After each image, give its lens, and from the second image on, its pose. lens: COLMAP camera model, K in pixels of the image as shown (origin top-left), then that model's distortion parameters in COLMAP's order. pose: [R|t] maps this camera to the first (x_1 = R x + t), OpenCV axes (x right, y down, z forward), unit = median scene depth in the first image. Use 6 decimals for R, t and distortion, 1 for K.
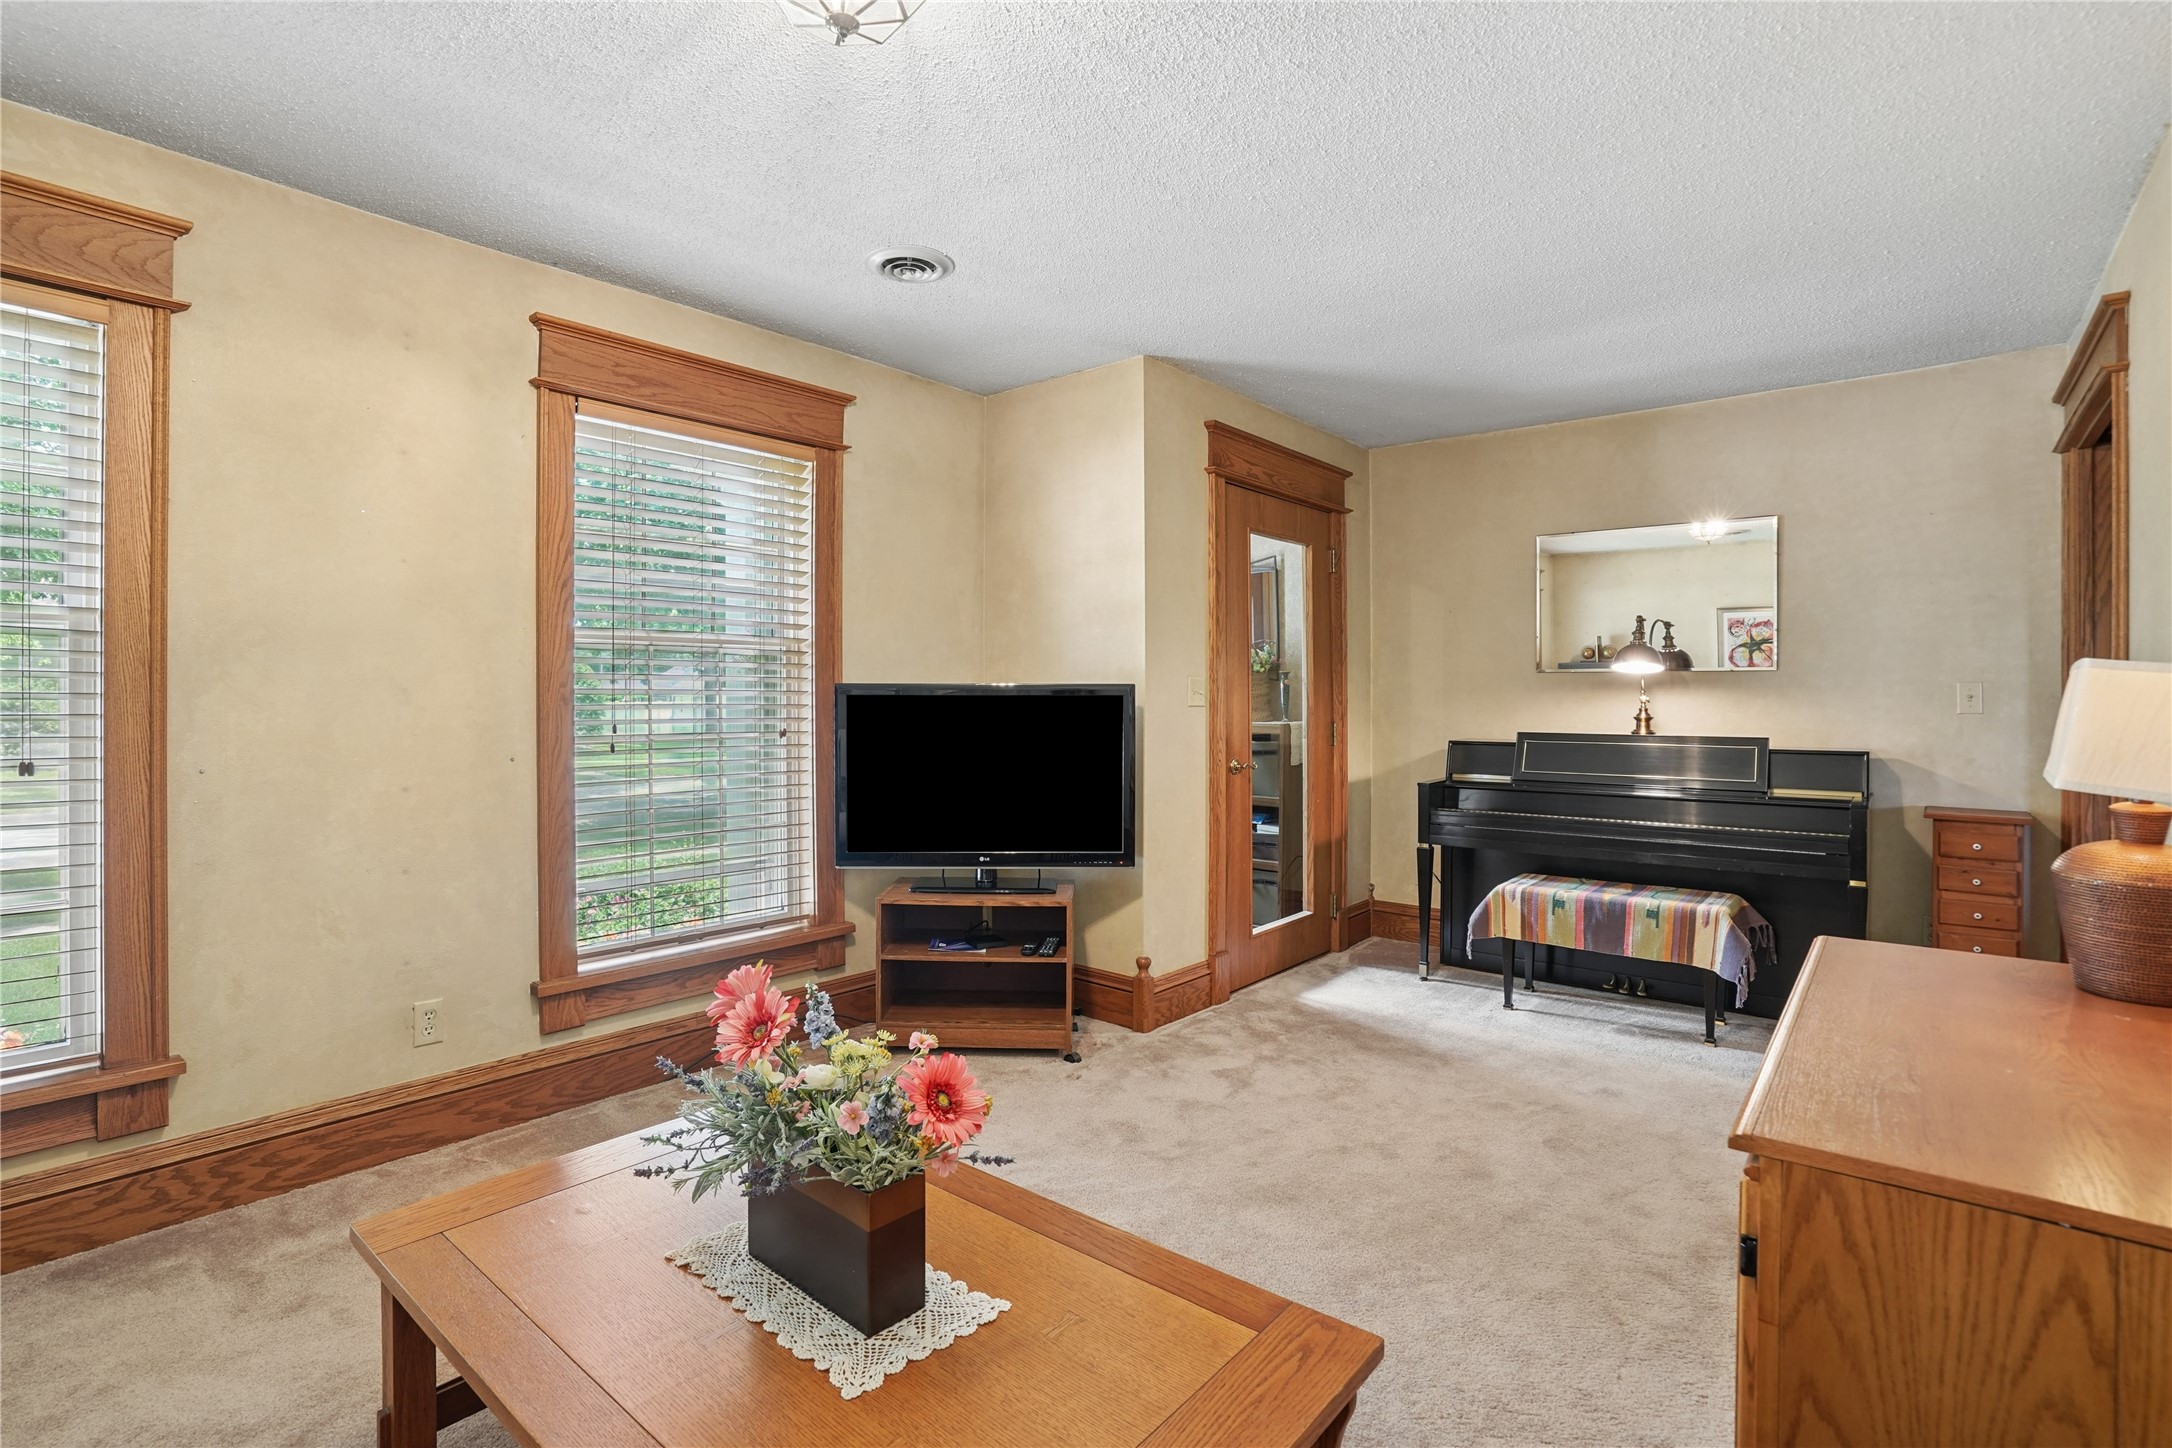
lens RADIAL K [[1025.8, 0, 1078.6], [0, 1025.8, 691.2], [0, 0, 1]] dist [-0.014386, 0.001379]
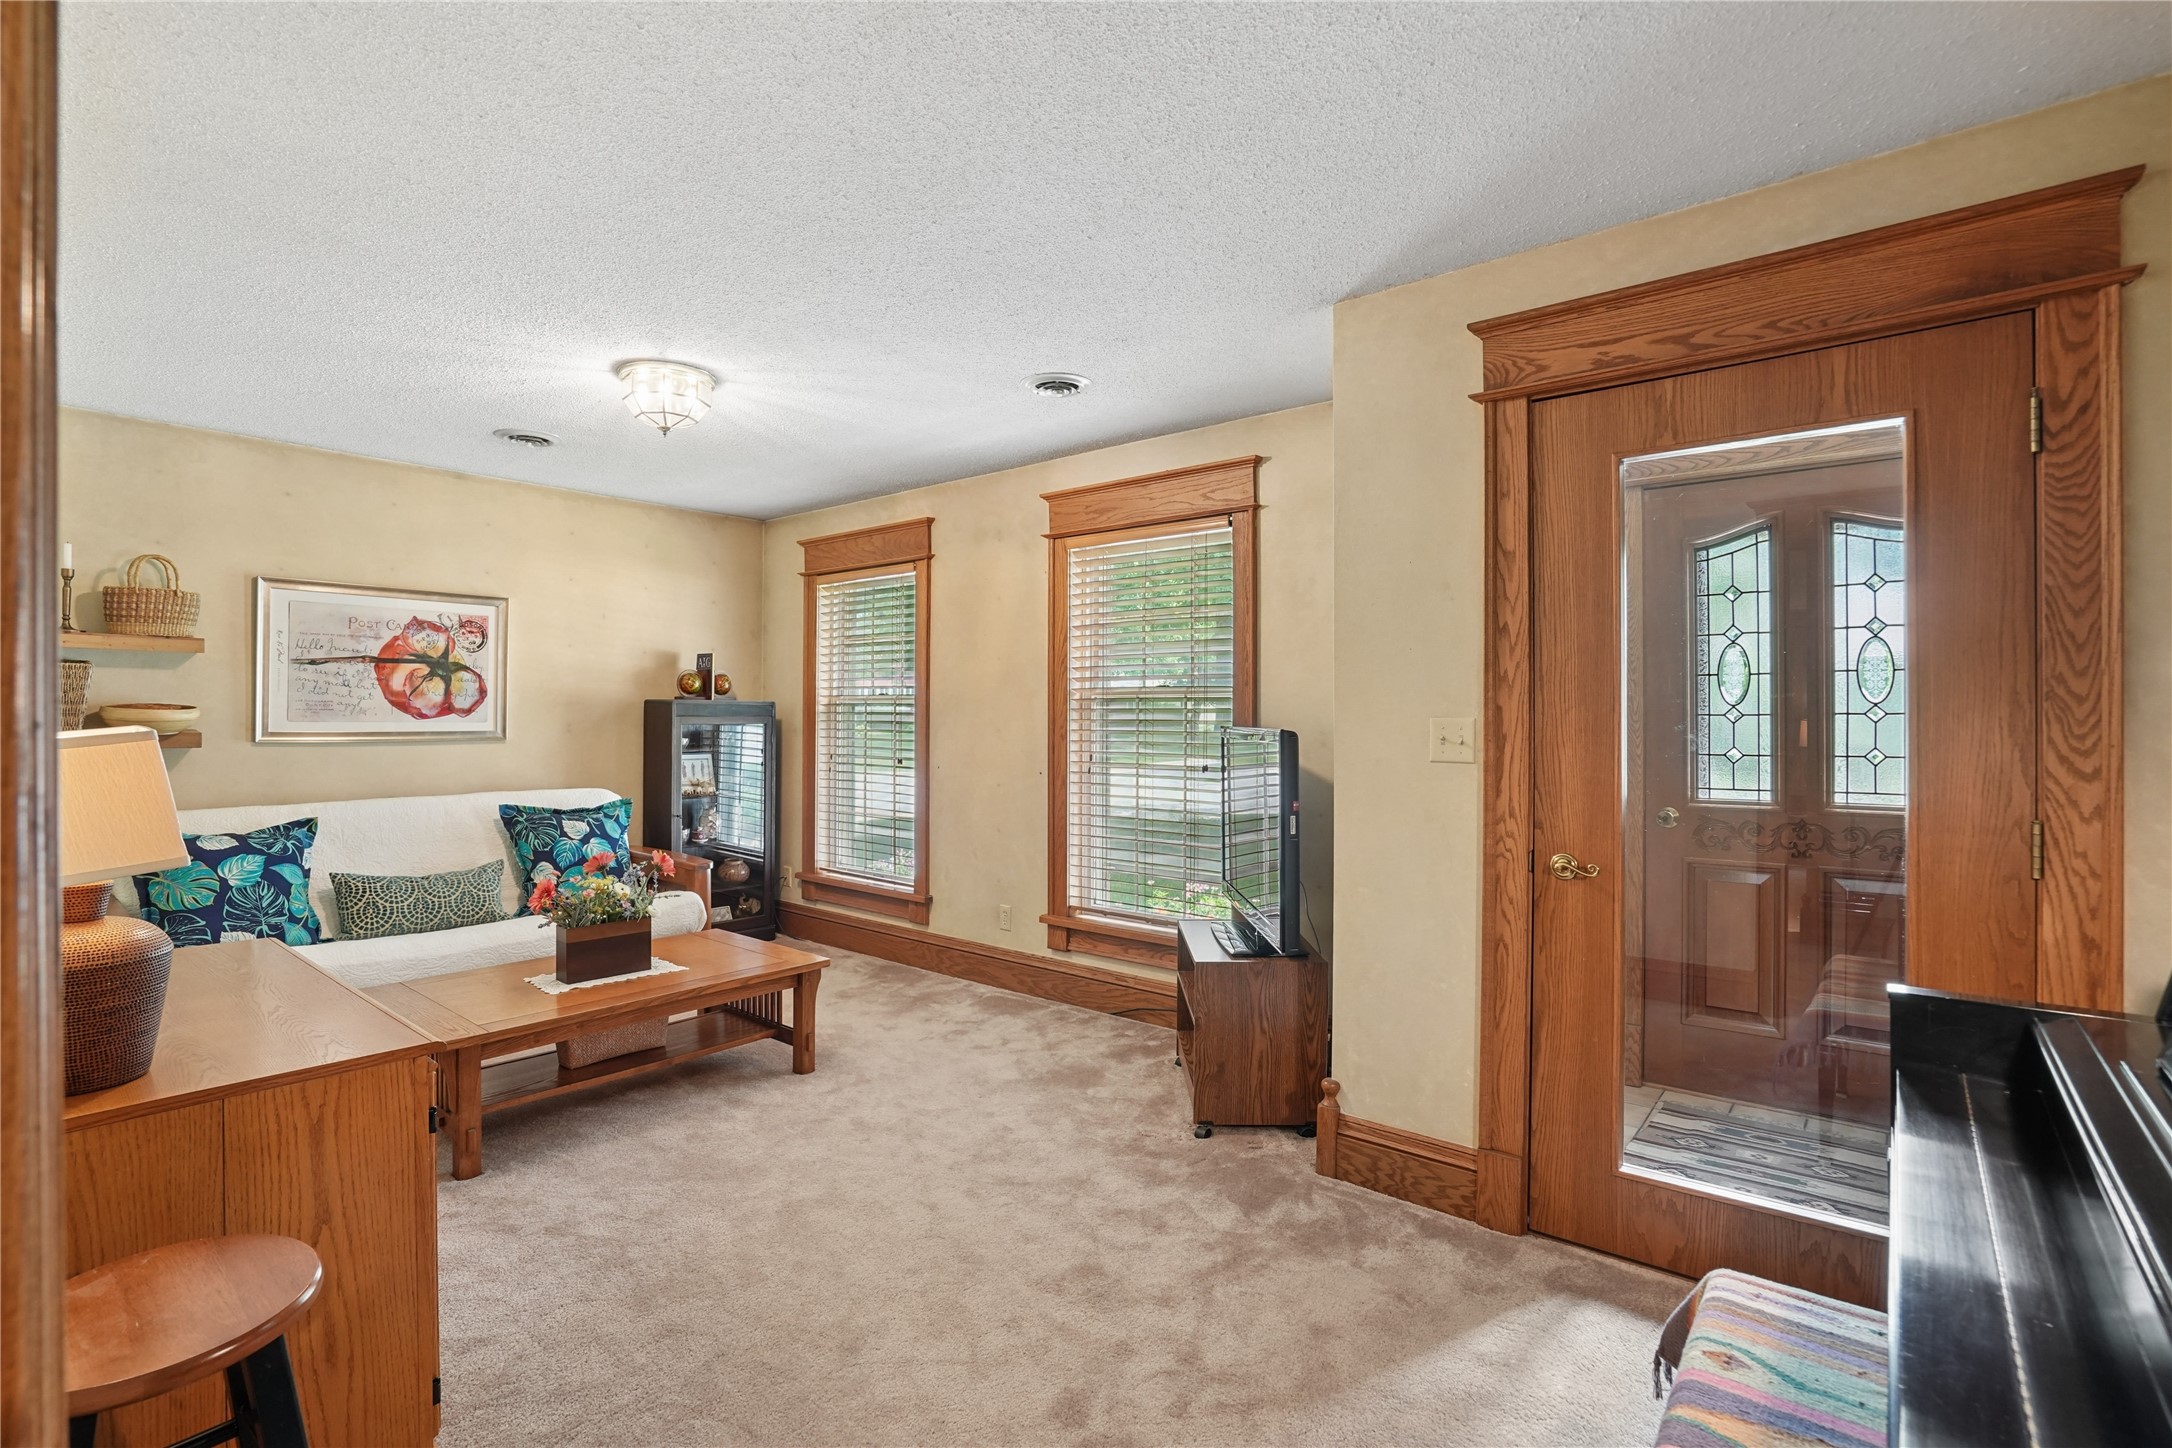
lens RADIAL K [[1025.8, 0, 1084.8], [0, 1025.8, 724.4], [0, 0, 1]] dist [-0.014386, 0.001379]
pose [[0.020836, 0.006939, -0.999759, 1.035380], [0.006018, 0.999957, 0.007066, -0.022187], [0.999765, -0.006164, 0.020794, 0.988552]]
